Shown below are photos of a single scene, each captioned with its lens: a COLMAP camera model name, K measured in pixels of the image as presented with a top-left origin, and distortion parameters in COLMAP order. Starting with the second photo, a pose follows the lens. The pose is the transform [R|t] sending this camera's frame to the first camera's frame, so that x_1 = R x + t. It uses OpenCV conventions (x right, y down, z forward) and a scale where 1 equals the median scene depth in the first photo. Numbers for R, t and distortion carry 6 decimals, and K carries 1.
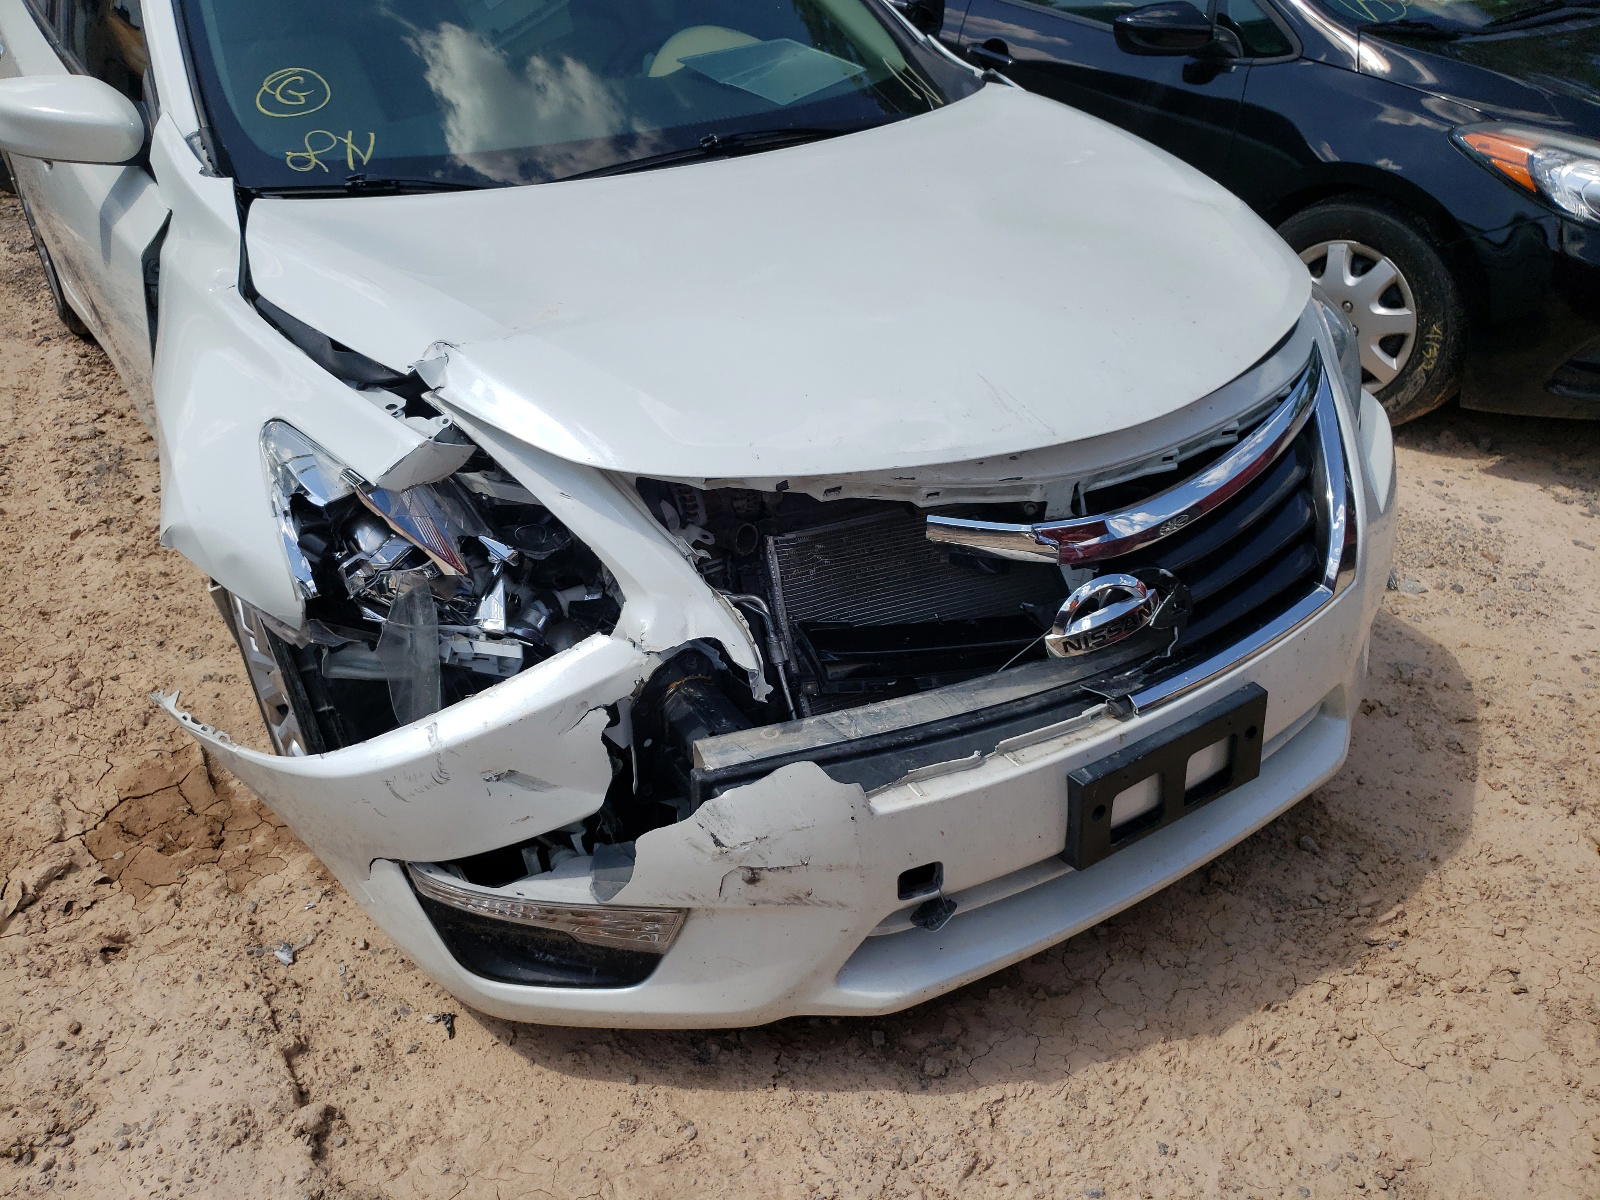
lens RADIAL K [[1247.4, 0, 800.0], [0, 1247.4, 600.0], [0, 0, 1]] dist [0.017155, 0.002206]
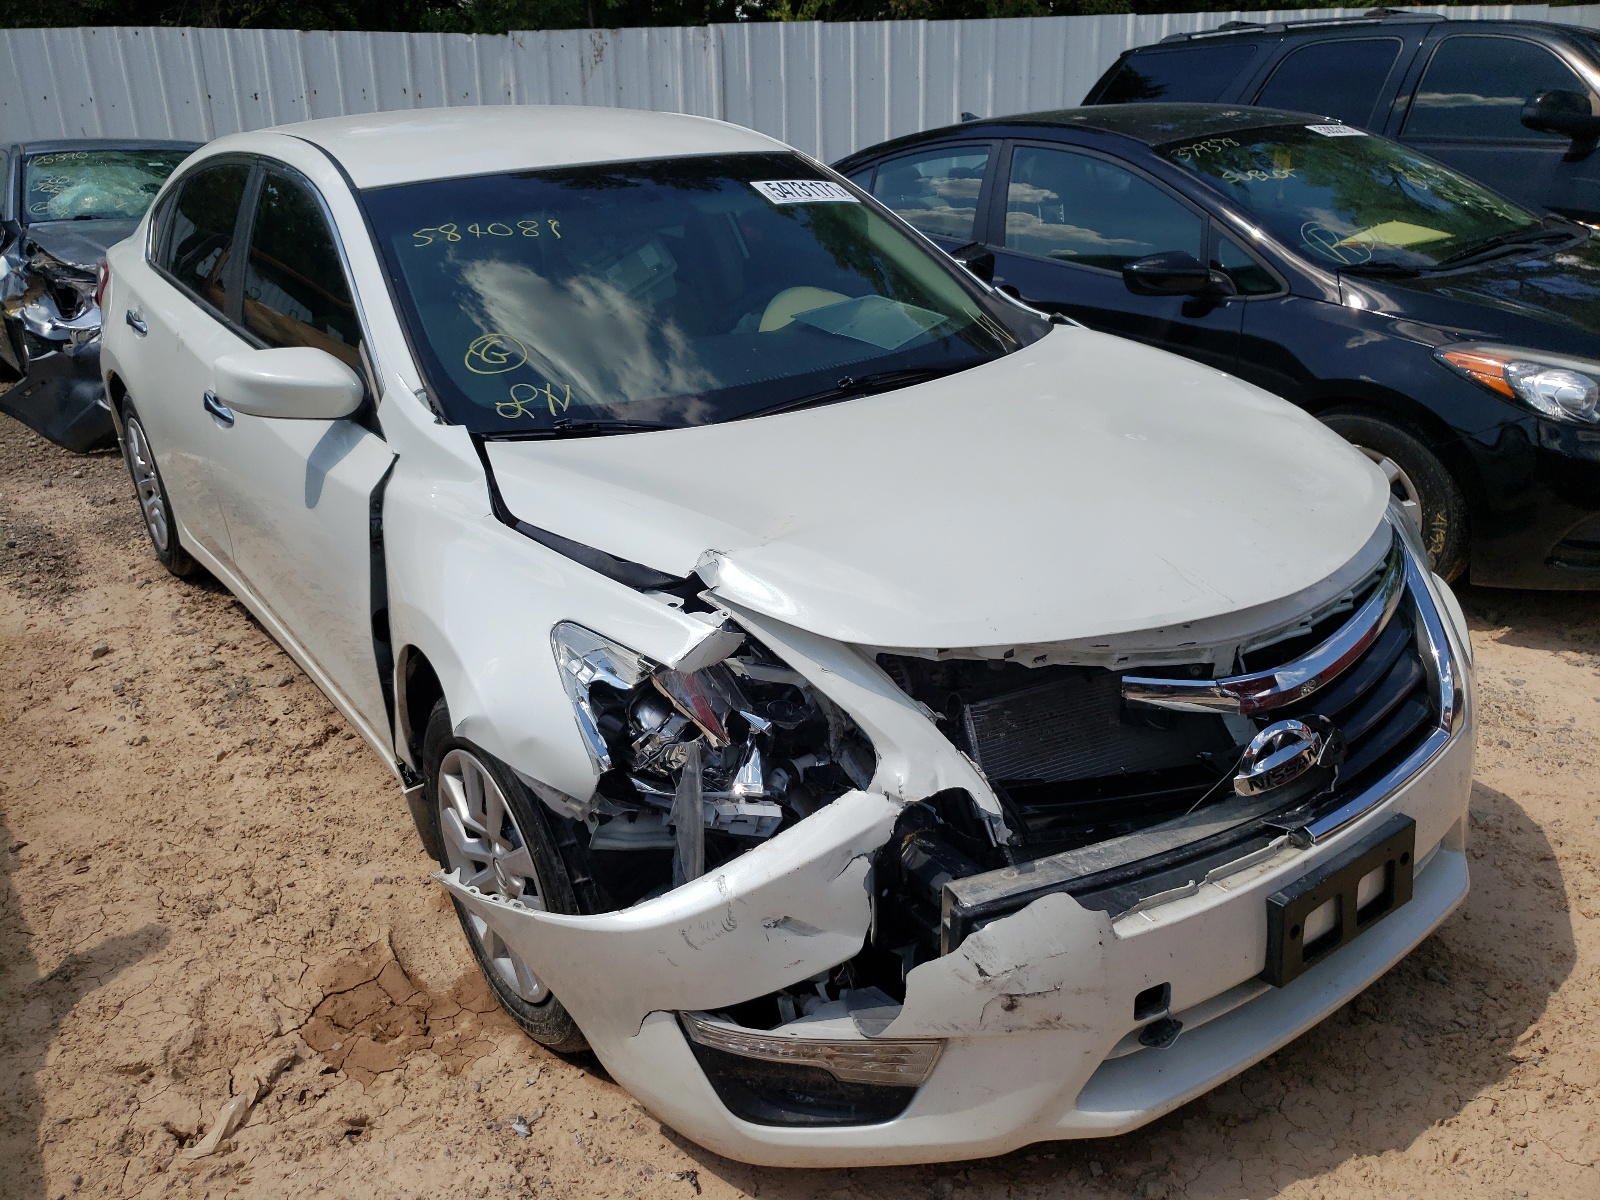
lens RADIAL K [[1247.9, 0, 800.0], [0, 1247.9, 600.0], [0, 0, 1]] dist [0.012849, 0.001038]
pose [[0.998213, -0.043062, 0.041431, -0.194684], [0.049621, 0.983637, -0.173191, 0.038646], [-0.033295, 0.174938, 0.984016, -0.122104]]
